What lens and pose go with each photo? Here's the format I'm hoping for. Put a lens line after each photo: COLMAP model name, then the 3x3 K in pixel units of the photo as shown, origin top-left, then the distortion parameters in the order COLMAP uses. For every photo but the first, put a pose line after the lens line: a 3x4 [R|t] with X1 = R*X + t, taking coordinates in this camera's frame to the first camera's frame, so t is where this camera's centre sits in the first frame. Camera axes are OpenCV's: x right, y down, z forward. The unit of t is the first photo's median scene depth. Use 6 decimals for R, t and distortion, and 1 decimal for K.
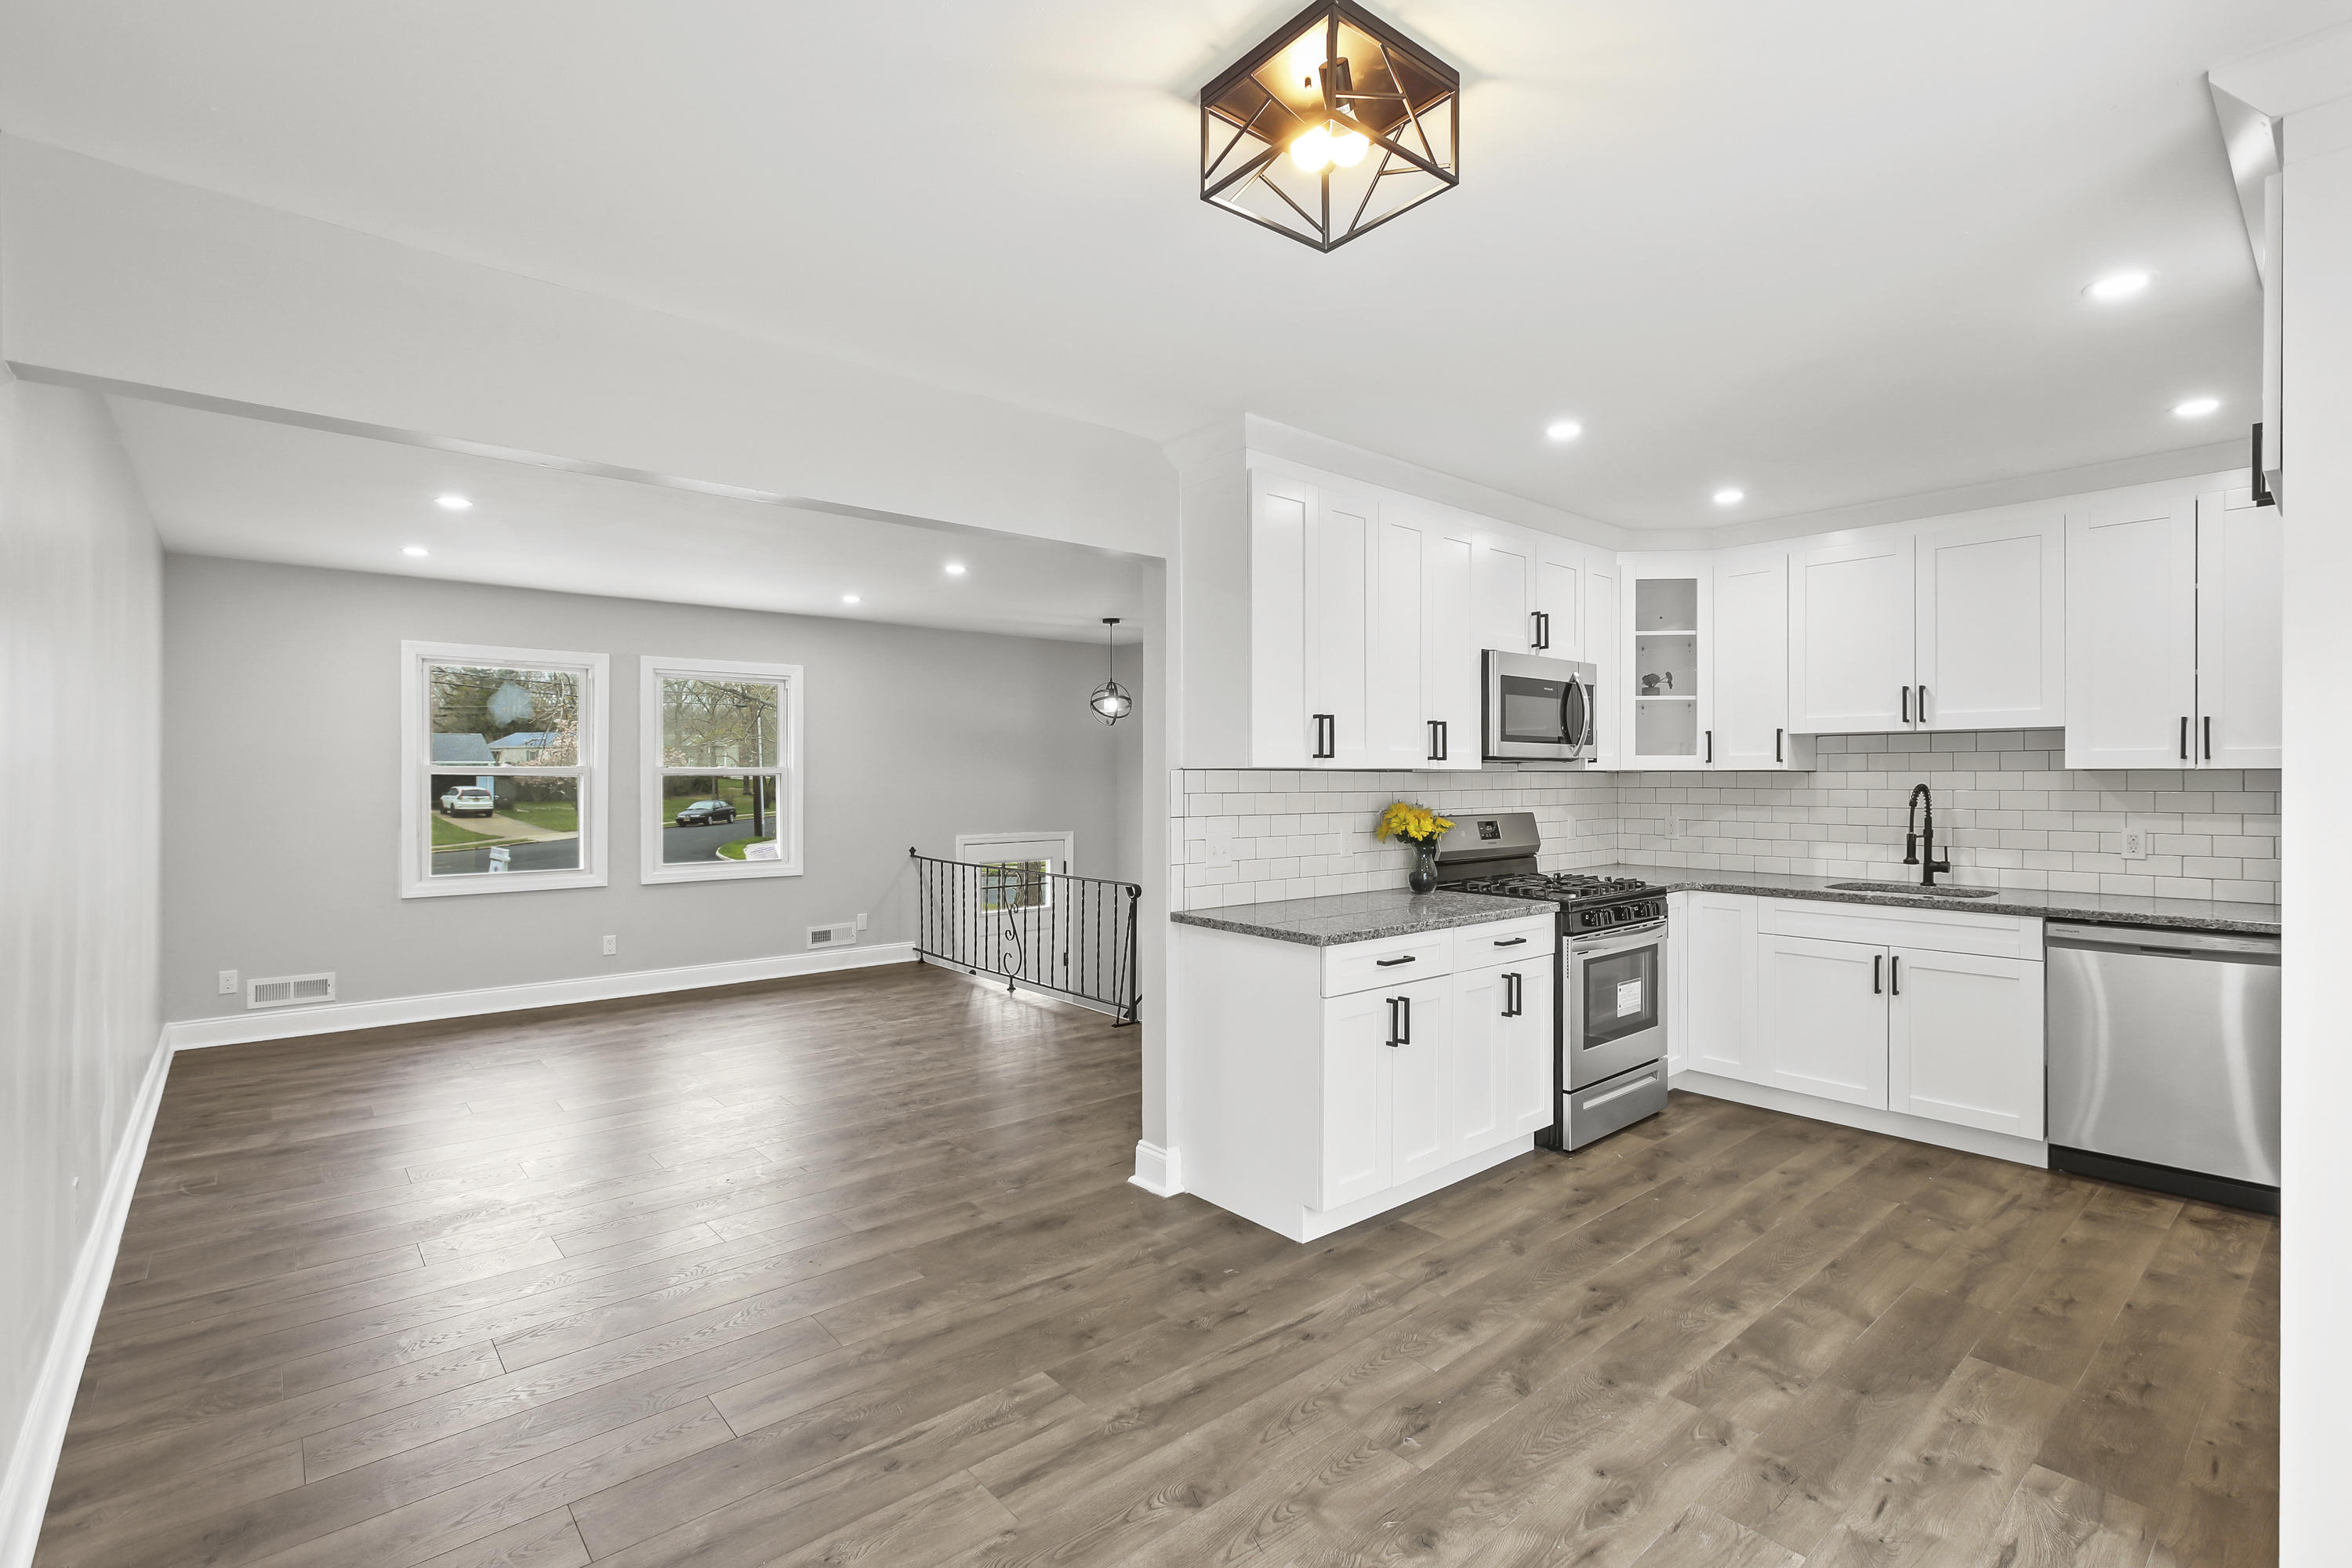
lens RADIAL K [[1057.0, 0, 1199.1], [0, 1057.0, 782.0], [0, 0, 1]] dist [0.000197, 0.001054]
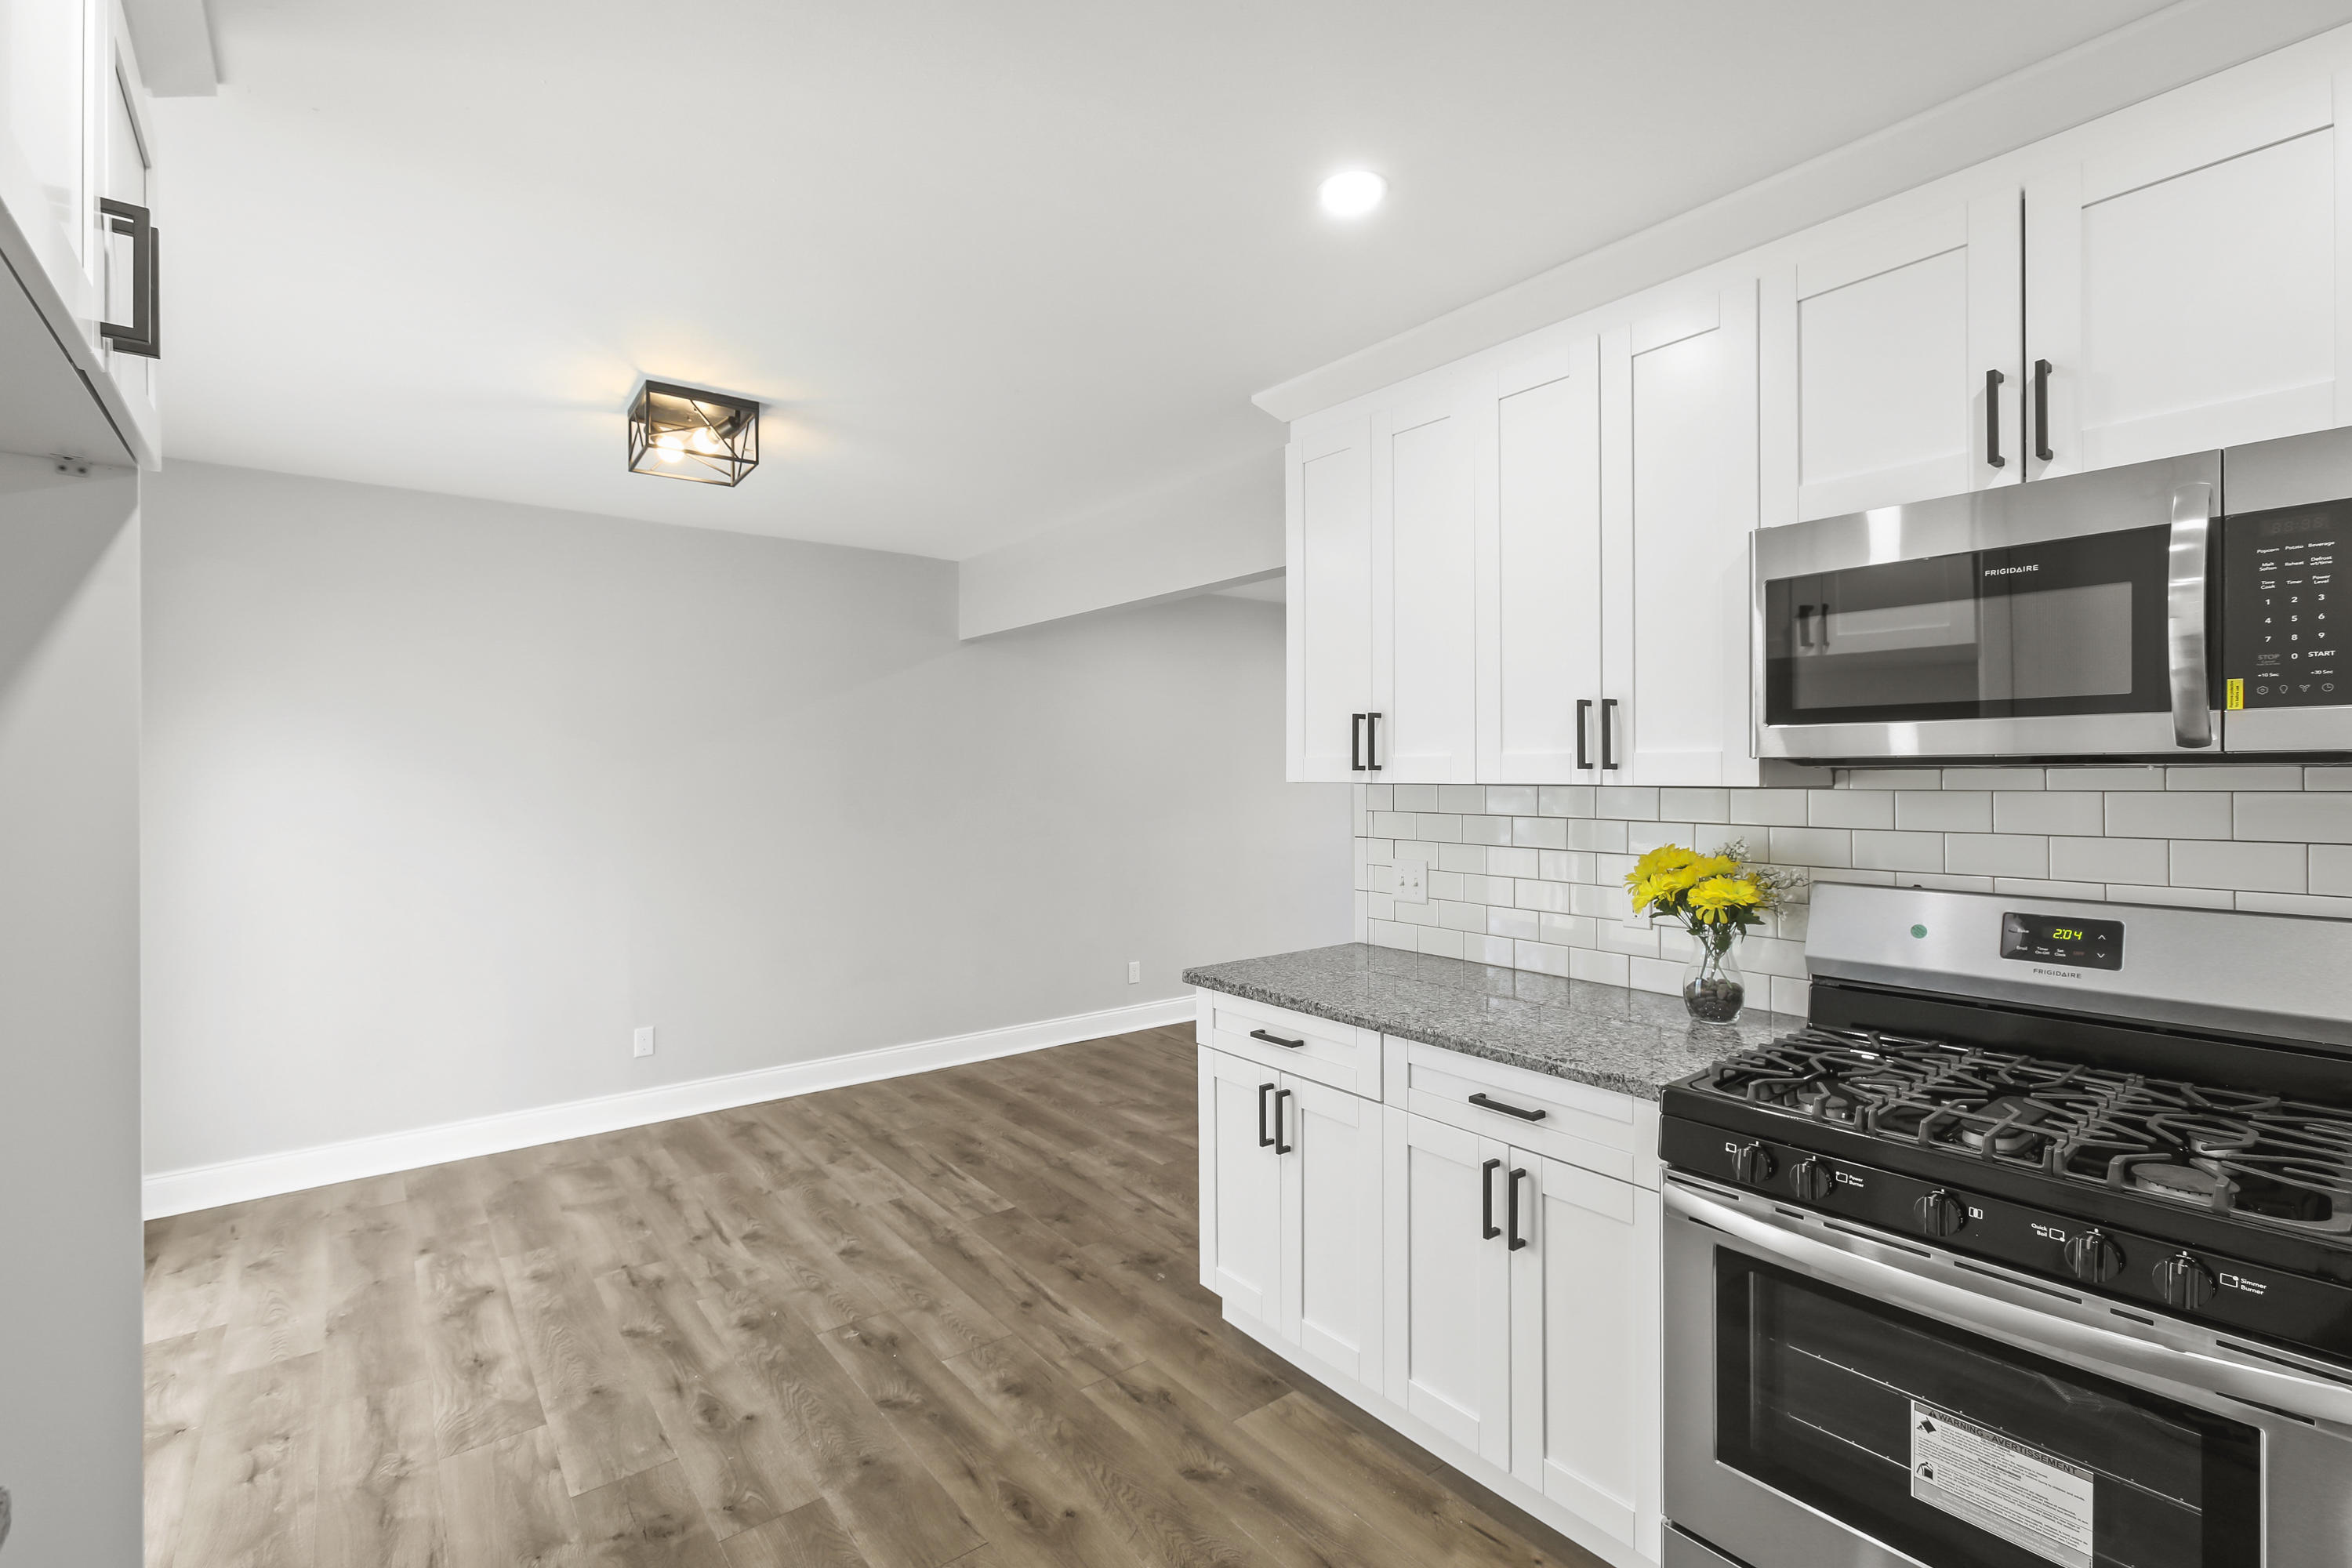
lens RADIAL K [[1057.0, 0, 1199.8], [0, 1057.0, 780.6], [0, 0, 1]] dist [0.000197, 0.001054]
pose [[-0.043783, 0.004579, -0.999031, 0.914167], [0.000090, 0.999990, 0.004579, -0.020152], [0.999041, 0.000110, -0.043783, 0.941944]]
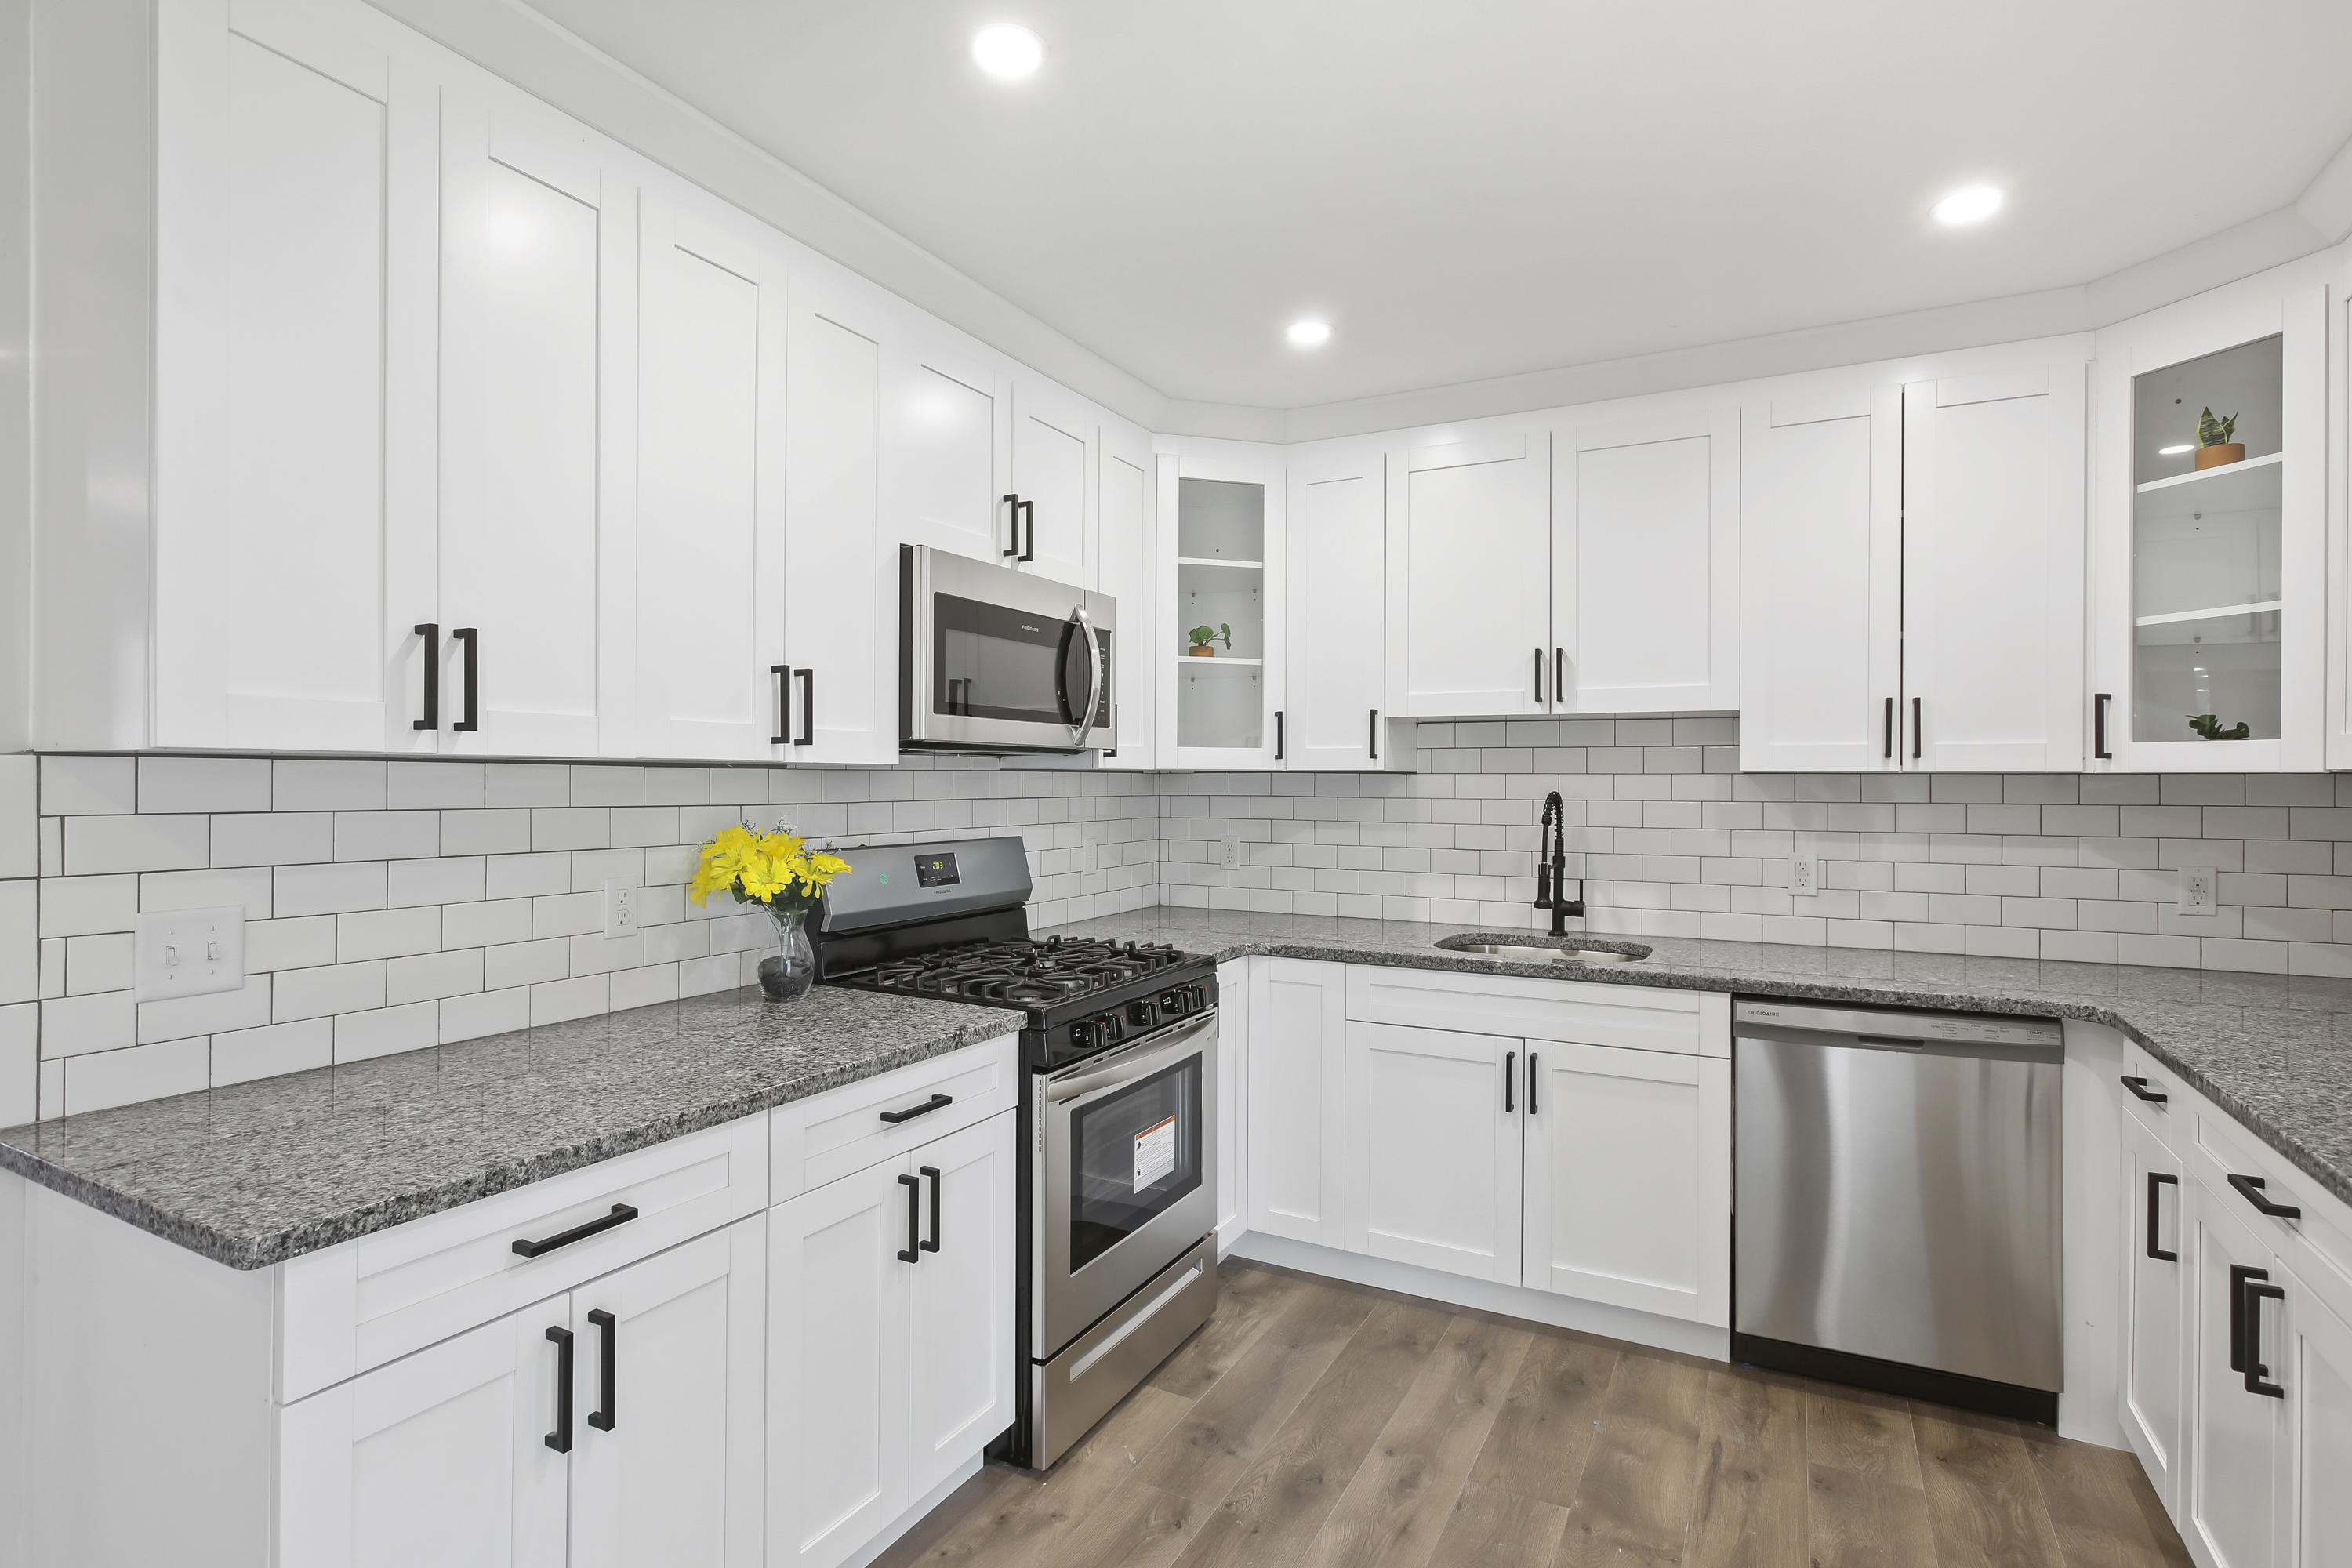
lens RADIAL K [[1147.3, 0, 1183.2], [0, 1147.3, 782.7], [0, 0, 1]] dist [0.004230, -0.000914]
pose [[0.934402, 0.004024, 0.356198, 0.236921], [-0.003535, 0.999992, -0.002025, -0.002228], [-0.356203, 0.000633, 0.934408, 0.486753]]
